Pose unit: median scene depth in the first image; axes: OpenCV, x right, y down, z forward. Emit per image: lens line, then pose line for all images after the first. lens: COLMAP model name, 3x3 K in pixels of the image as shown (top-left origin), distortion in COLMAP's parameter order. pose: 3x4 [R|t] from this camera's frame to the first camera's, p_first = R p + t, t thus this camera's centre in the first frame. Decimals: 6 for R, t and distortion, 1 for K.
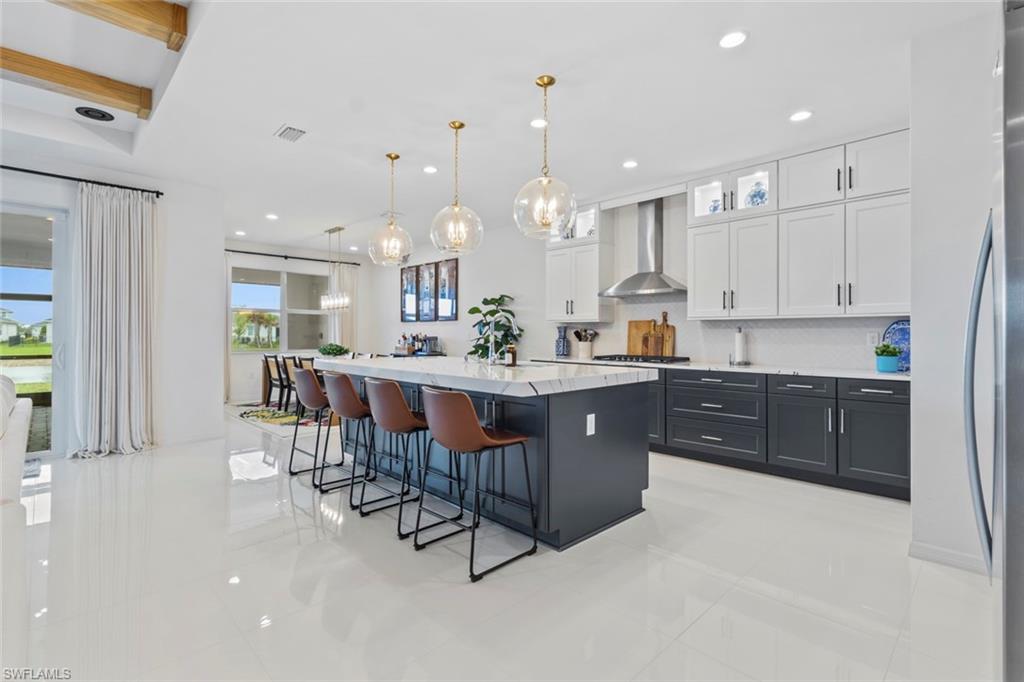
lens RADIAL K [[471.3, 0, 505.5], [0, 471.3, 334.3], [0, 0, 1]] dist [0.002102, 0.001569]
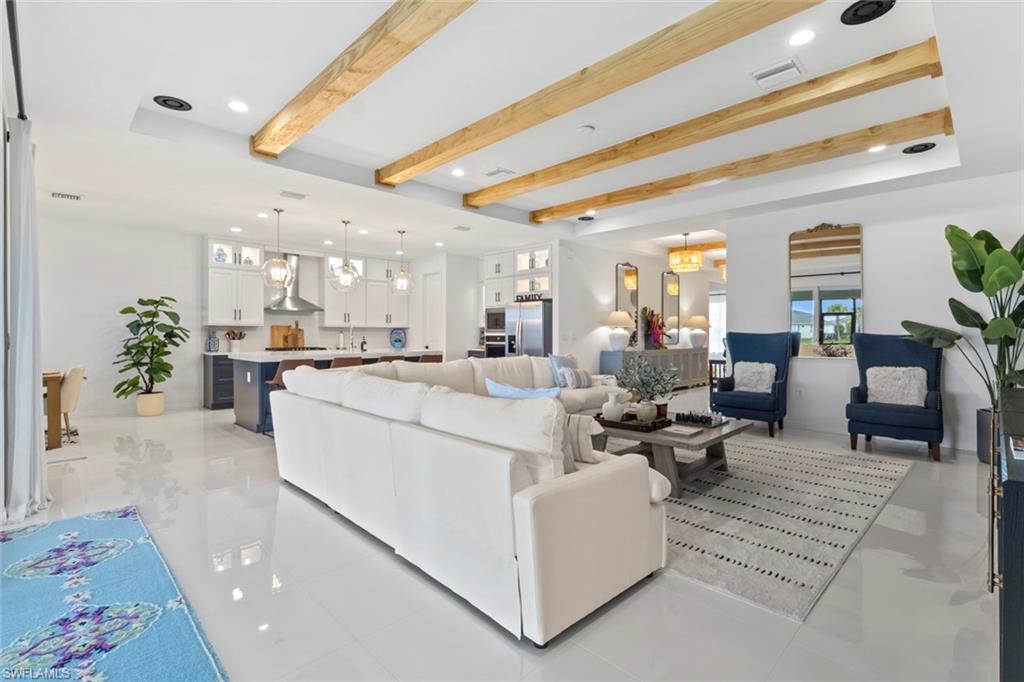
lens RADIAL K [[471.3, 0, 519.3], [0, 471.3, 331.8], [0, 0, 1]] dist [0.002102, 0.001569]
pose [[-0.031767, 0.007965, 0.999464, -1.297143], [0.002181, 0.999966, -0.007899, 0.004897], [-0.999493, 0.001929, -0.031783, 0.252837]]
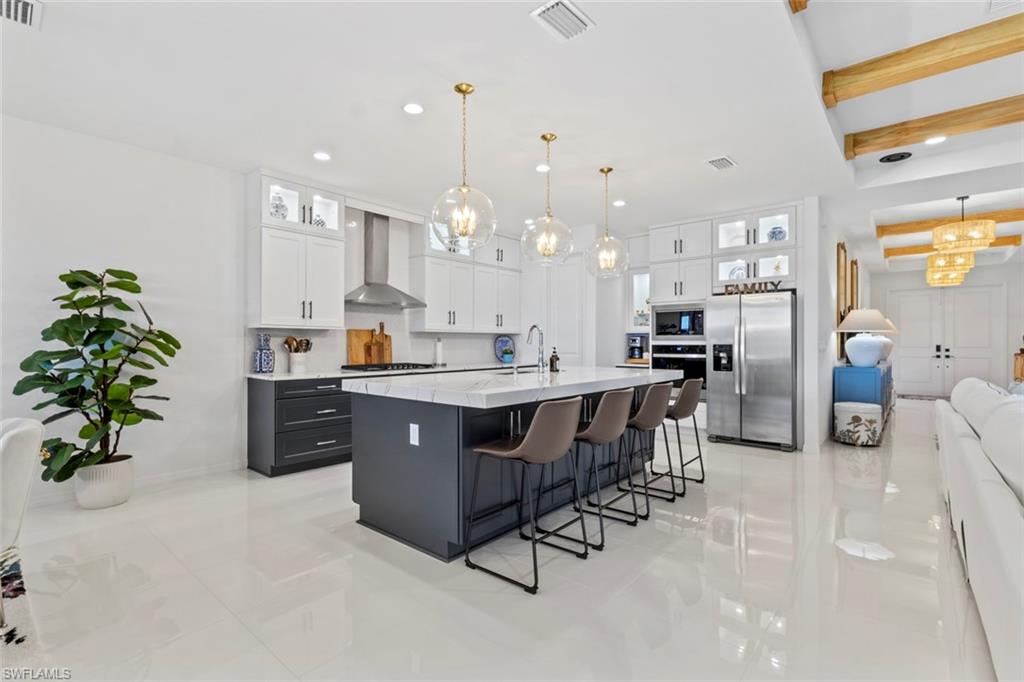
lens RADIAL K [[471.3, 0, 514.7], [0, 471.3, 343.5], [0, 0, 1]] dist [0.002102, 0.001569]
pose [[-0.101941, -0.004284, 0.994781, -0.721544], [0.001152, 0.999990, 0.004424, -0.003852], [-0.994790, 0.001597, -0.101935, 0.773150]]
